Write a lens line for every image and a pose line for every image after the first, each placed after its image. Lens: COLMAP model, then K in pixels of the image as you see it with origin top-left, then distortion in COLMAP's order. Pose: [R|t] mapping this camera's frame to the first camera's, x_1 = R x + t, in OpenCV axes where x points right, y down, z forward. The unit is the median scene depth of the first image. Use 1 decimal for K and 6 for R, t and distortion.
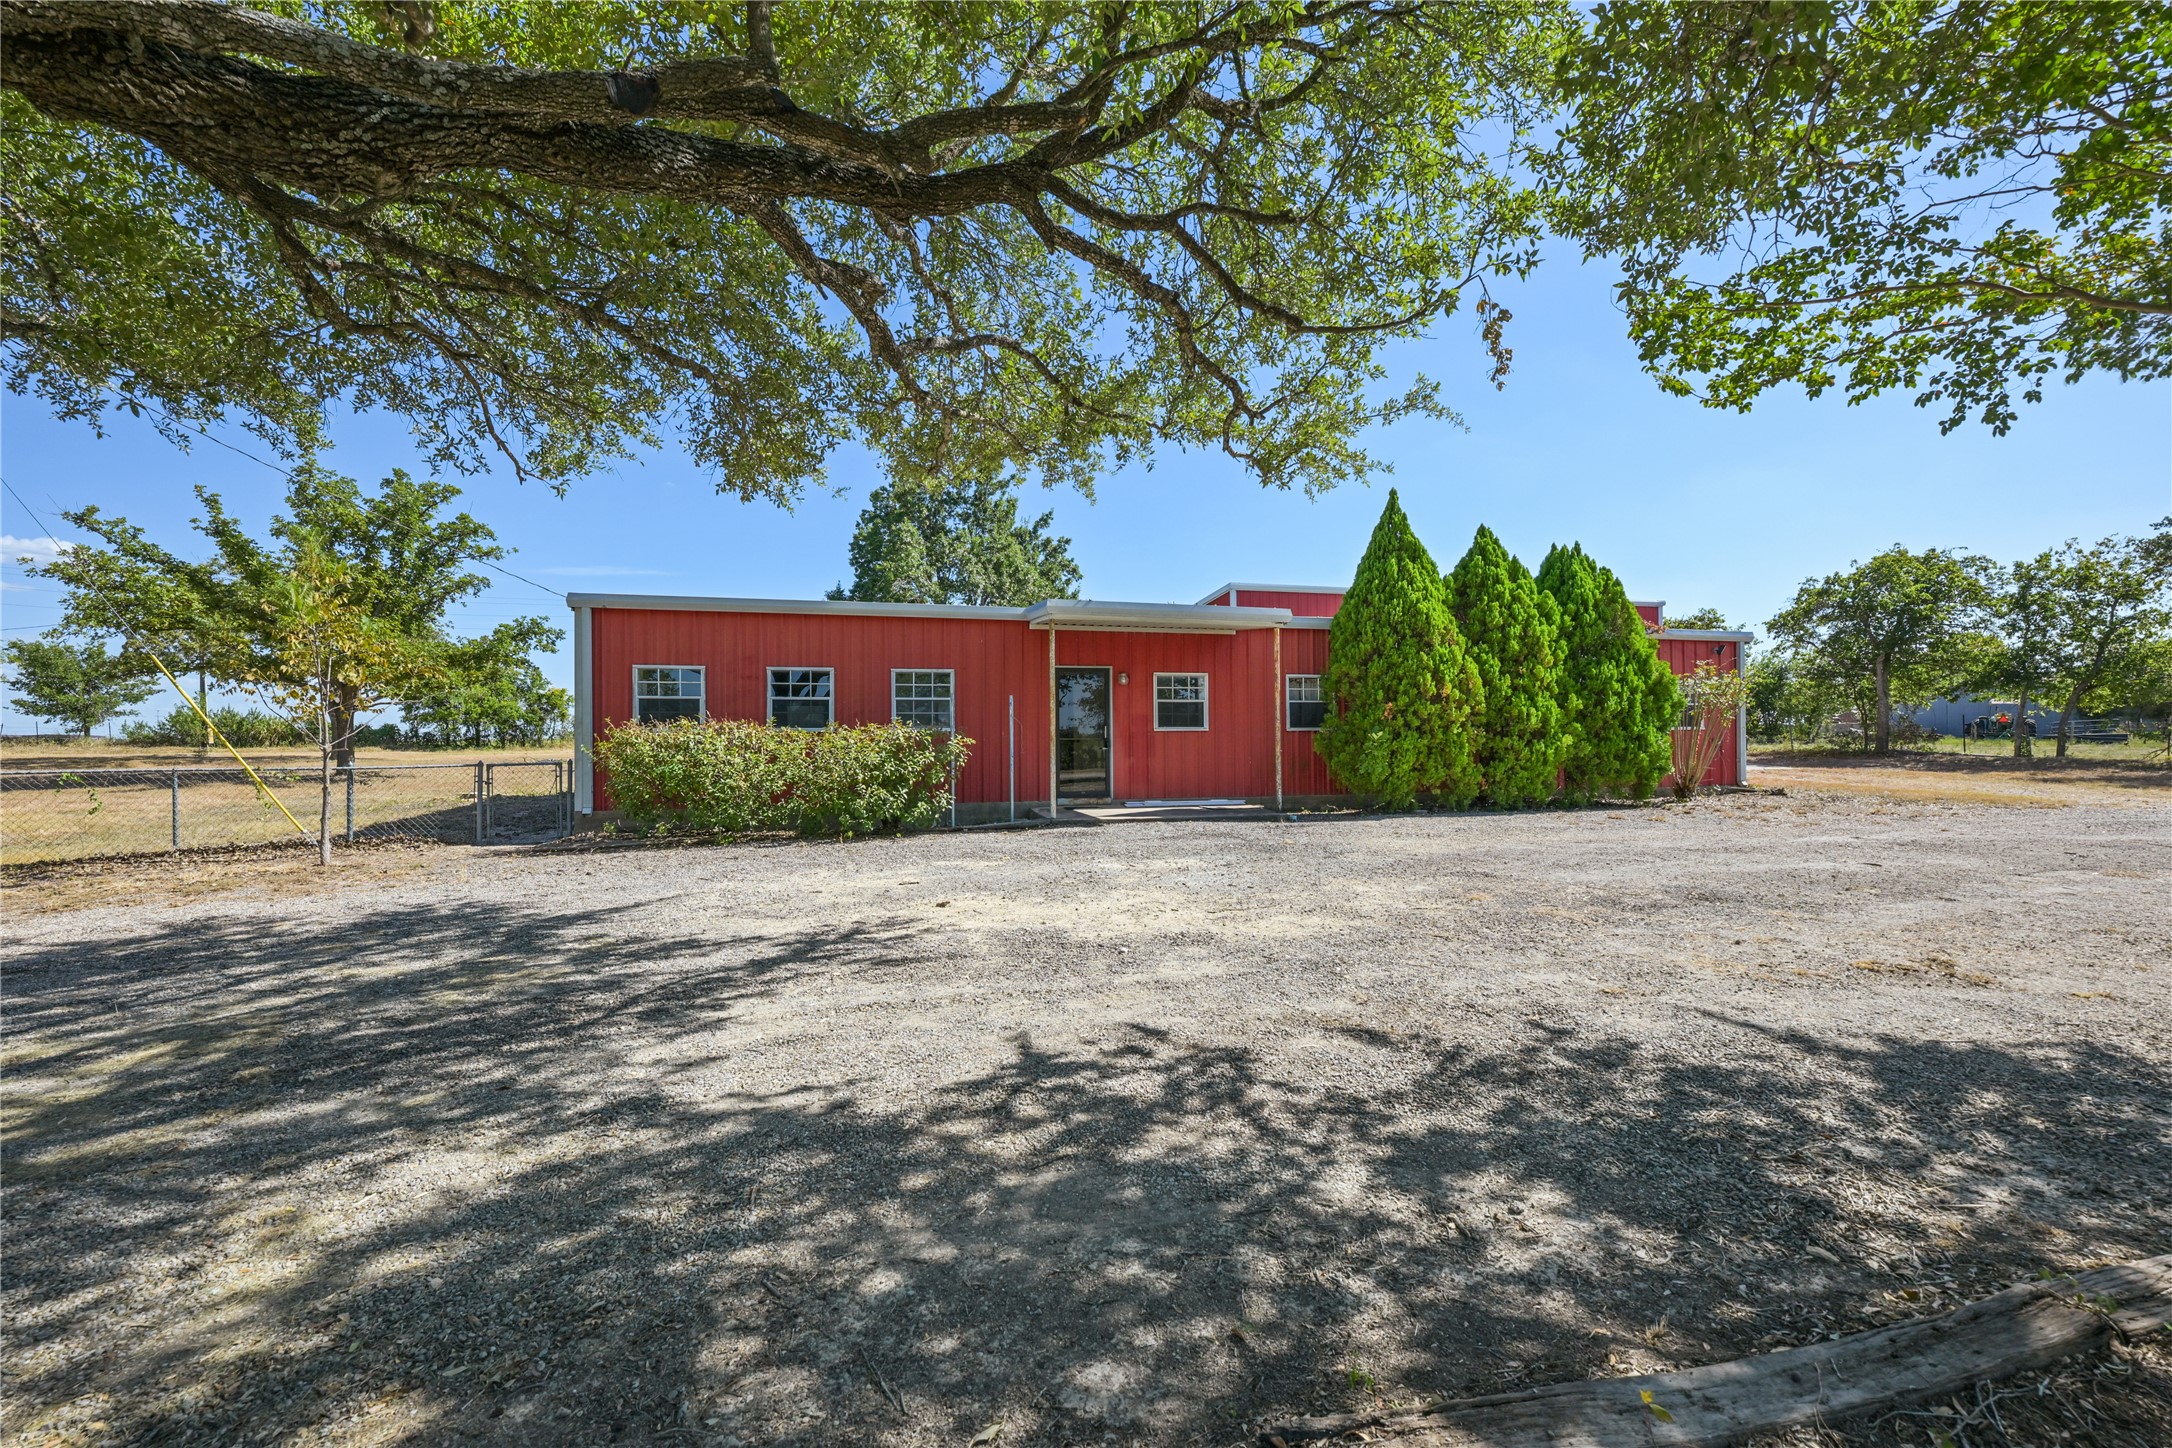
lens RADIAL K [[854.5, 0, 1081.3], [0, 854.5, 724.1], [0, 0, 1]] dist [-0.002771, 0.000001]
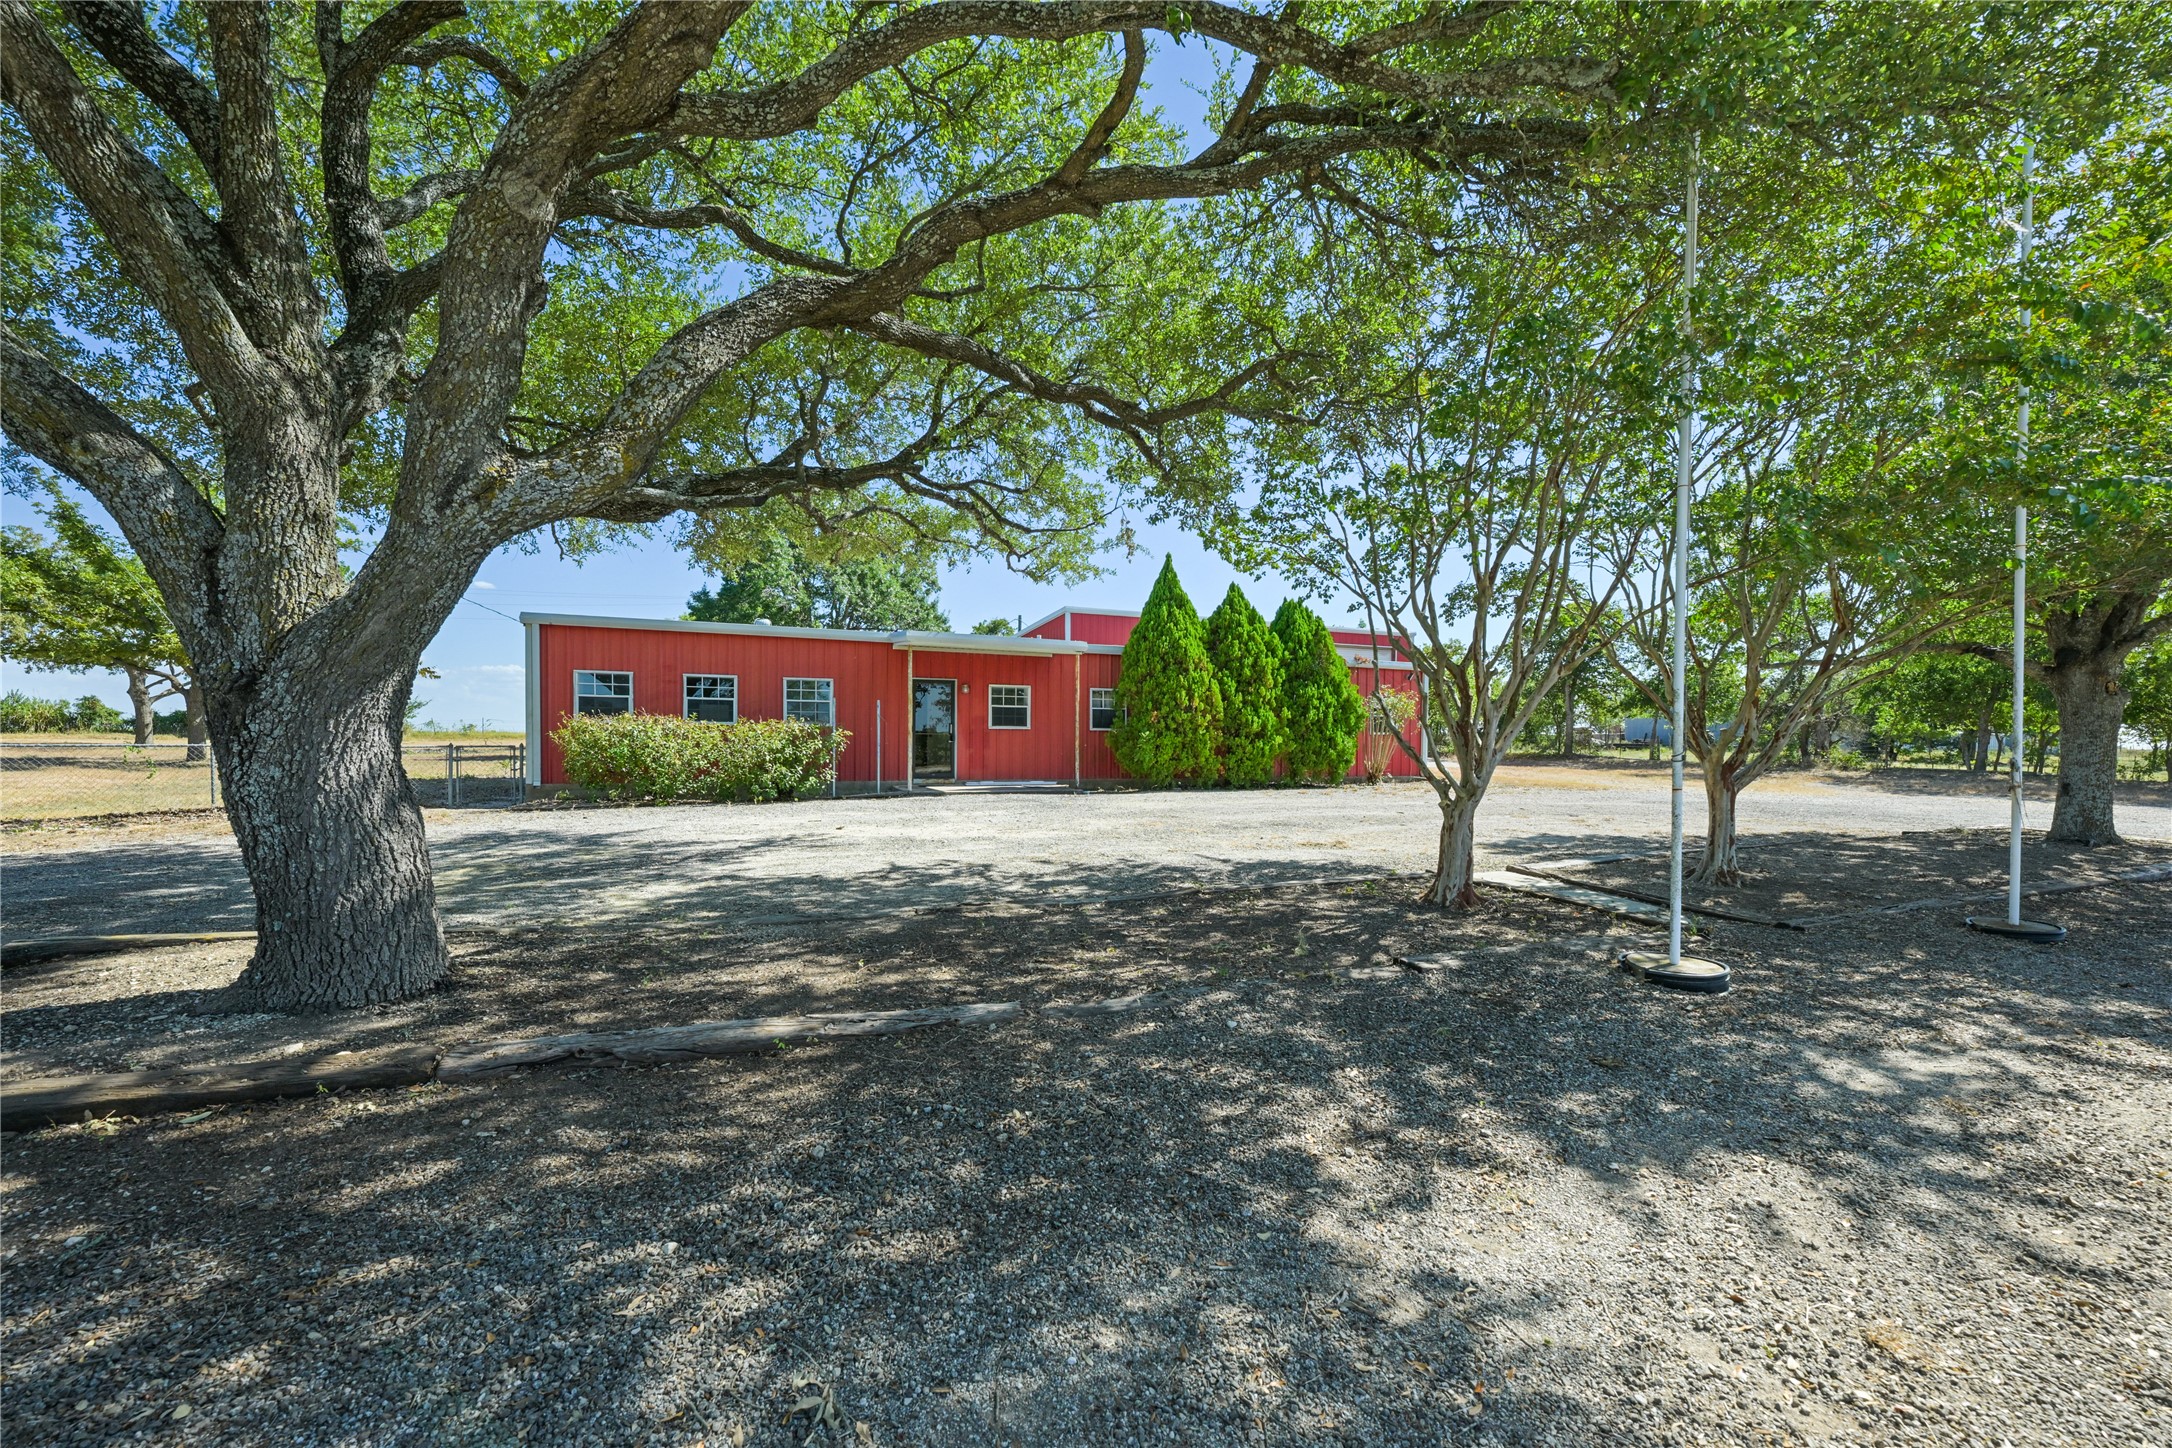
lens RADIAL K [[854.5, 0, 1097.2], [0, 854.5, 744.7], [0, 0, 1]] dist [-0.002771, 0.000001]
pose [[0.983802, 0.012889, 0.178797, 0.015397], [-0.016920, 0.999636, 0.021036, 0.002088], [-0.178461, -0.023720, 0.983661, -0.343266]]
